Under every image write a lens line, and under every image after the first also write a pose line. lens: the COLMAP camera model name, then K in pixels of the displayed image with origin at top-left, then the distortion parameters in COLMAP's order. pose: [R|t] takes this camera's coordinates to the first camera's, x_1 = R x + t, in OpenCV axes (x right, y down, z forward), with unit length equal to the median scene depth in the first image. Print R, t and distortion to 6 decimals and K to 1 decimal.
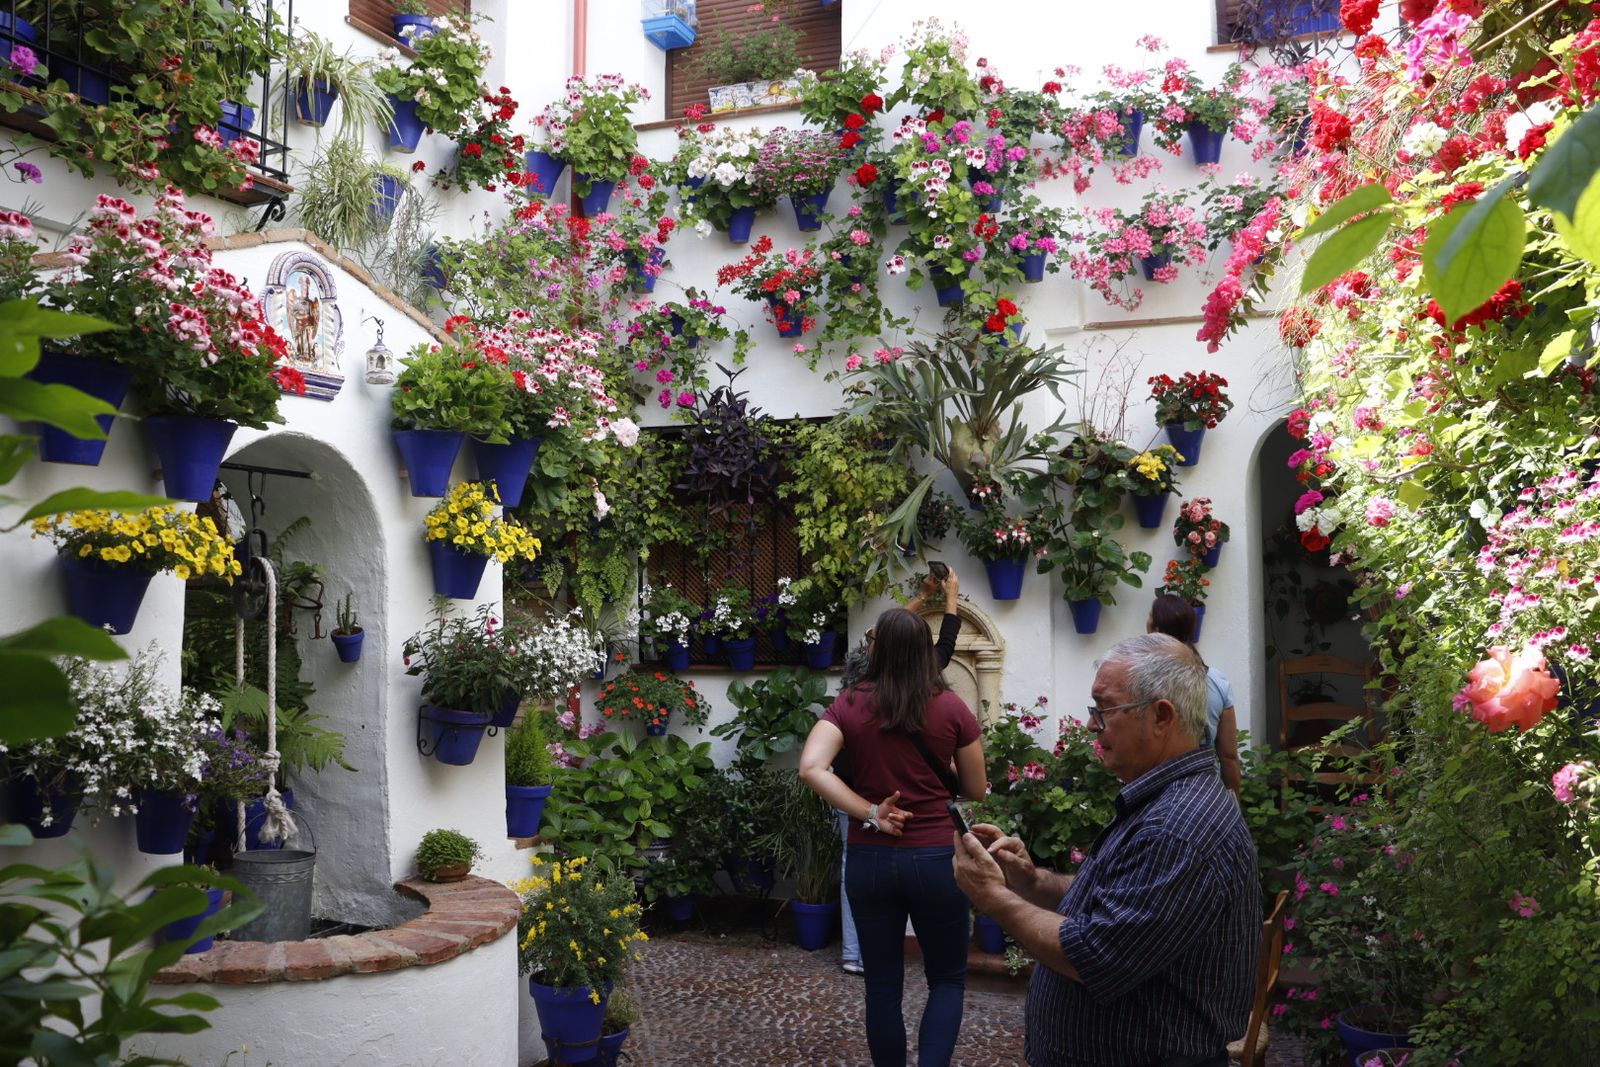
lens RADIAL K [[1325.5, 0, 815.5], [0, 1325.5, 530.5], [0, 0, 1]] dist [-0.177404, 0.164696]
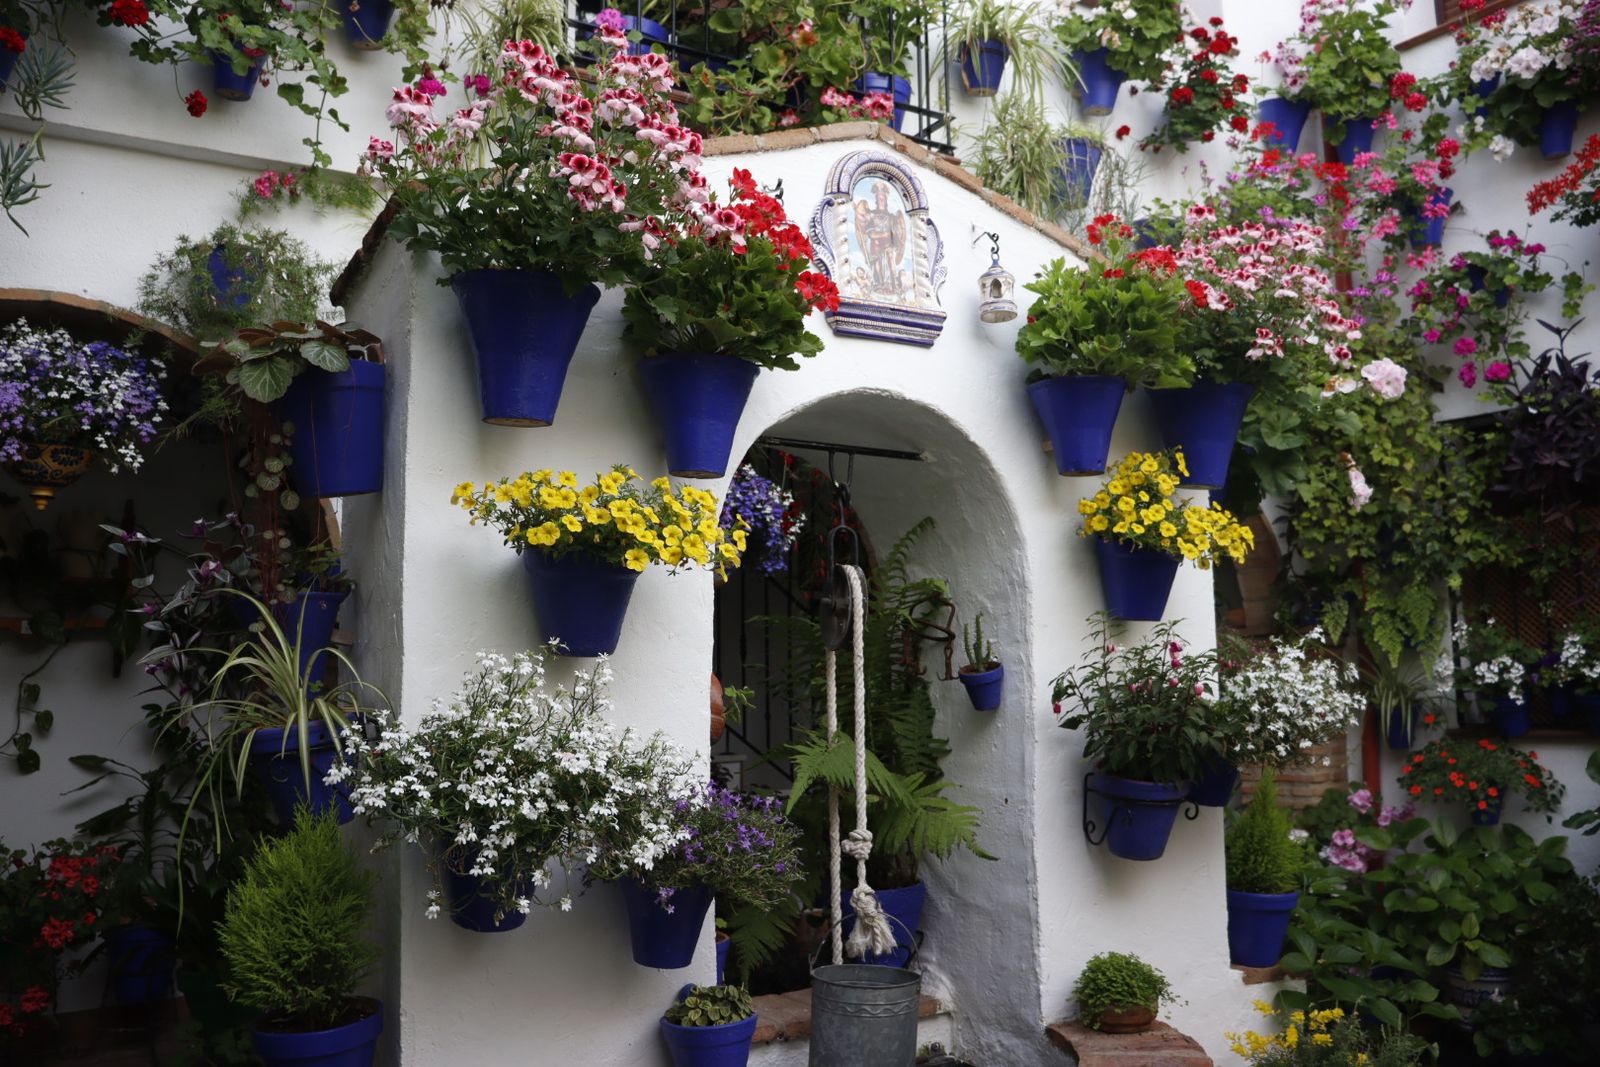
lens RADIAL K [[1325.5, 0, 815.5], [0, 1325.5, 530.5], [0, 0, 1]] dist [-0.177404, 0.164696]
pose [[0.814964, -0.072386, -0.574974, -0.004323], [0.037341, 0.996666, -0.072548, 0.030696], [0.578308, 0.037654, 0.814949, 0.205349]]
